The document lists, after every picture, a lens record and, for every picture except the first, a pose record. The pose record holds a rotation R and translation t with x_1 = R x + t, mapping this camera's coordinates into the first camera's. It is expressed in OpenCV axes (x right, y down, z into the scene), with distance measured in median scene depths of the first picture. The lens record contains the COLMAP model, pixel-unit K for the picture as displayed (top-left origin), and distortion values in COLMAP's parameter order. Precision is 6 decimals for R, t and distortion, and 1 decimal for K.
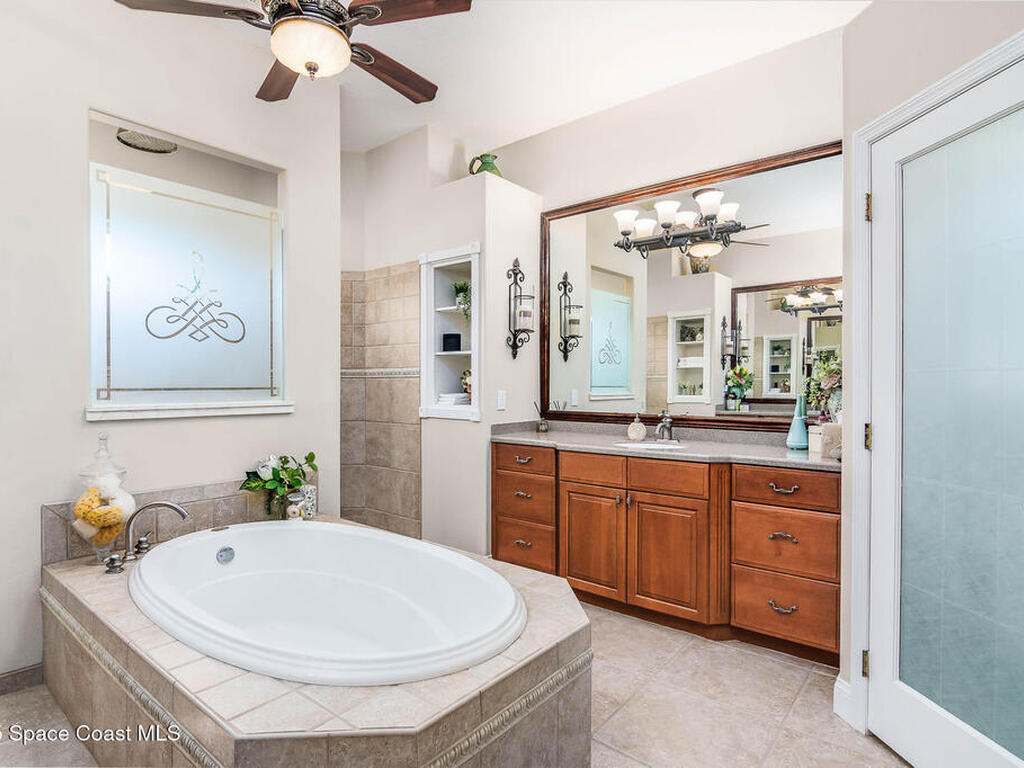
lens RADIAL K [[555.5, 0, 493.2], [0, 555.5, 384.7], [0, 0, 1]] dist [0.001170, -0.010096]
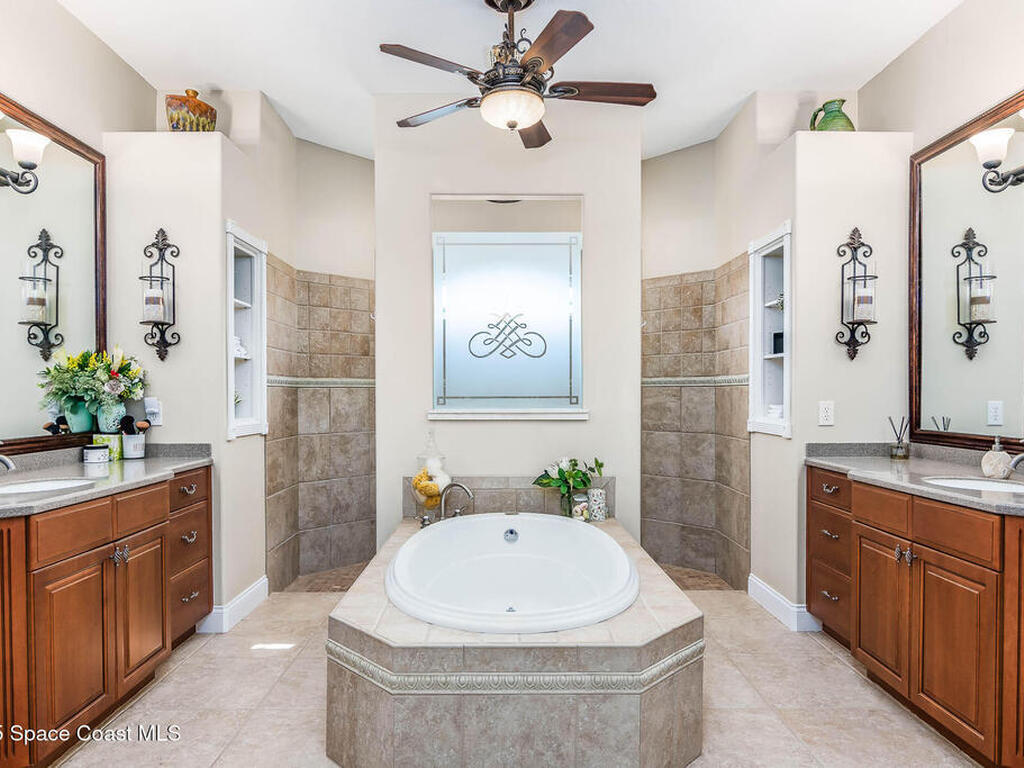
lens RADIAL K [[659.6, 0, 510.8], [0, 659.6, 387.1], [0, 0, 1]] dist [0.027194, -0.051065]
pose [[0.649924, -0.008838, -0.759948, 0.478389], [0.000920, 0.999941, -0.010842, 0.000976], [0.759999, 0.006348, 0.649893, 0.055059]]
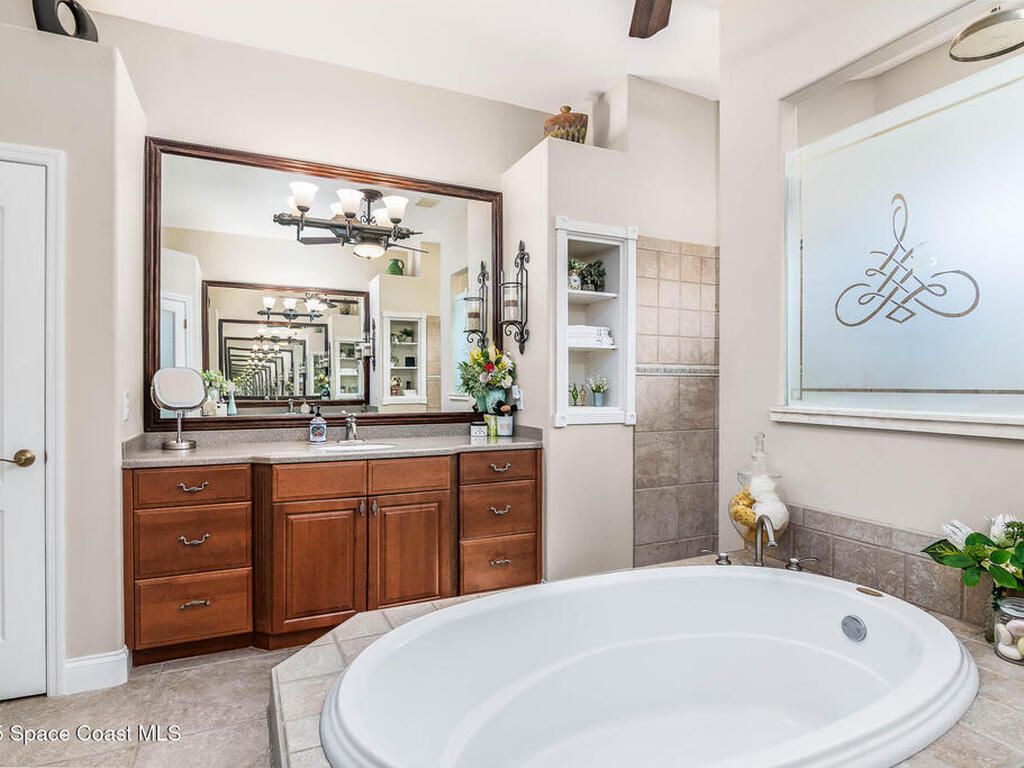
lens RADIAL K [[555.5, 0, 493.2], [0, 555.5, 384.7], [0, 0, 1]] dist [0.001170, -0.010096]
pose [[-0.437142, 0.000953, -0.899392, 0.270003], [-0.004698, 0.999983, 0.003344, 0.000066], [0.899380, 0.005687, -0.437131, 0.706241]]
